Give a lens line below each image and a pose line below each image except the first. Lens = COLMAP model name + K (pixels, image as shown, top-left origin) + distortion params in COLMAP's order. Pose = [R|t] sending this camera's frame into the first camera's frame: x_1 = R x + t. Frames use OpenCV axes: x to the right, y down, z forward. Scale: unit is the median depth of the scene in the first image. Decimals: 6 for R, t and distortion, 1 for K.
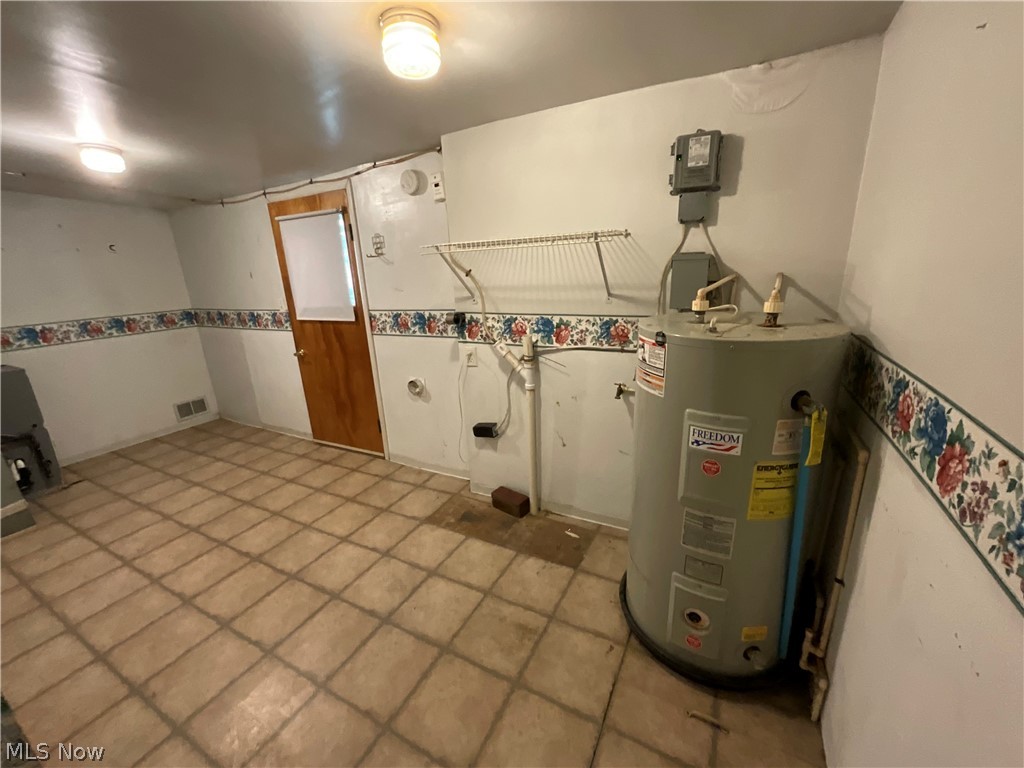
lens RADIAL K [[411.4, 0, 510.8], [0, 411.4, 384.8], [0, 0, 1]] dist [-0.008025, 0.001538]
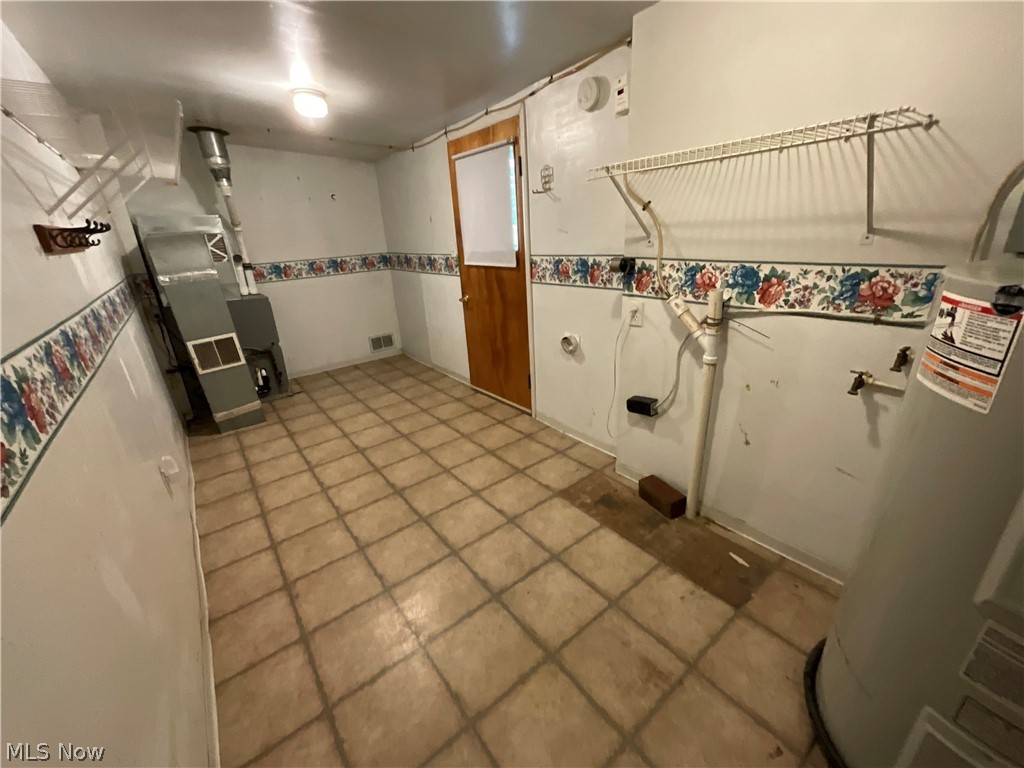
lens RADIAL K [[411.4, 0, 513.4], [0, 411.4, 384.4], [0, 0, 1]] dist [-0.008025, 0.001538]
pose [[0.916336, 0.140259, -0.375042, 0.005144], [-0.102076, 0.987523, 0.119914, -0.003996], [0.387181, -0.071598, 0.919219, 0.153837]]
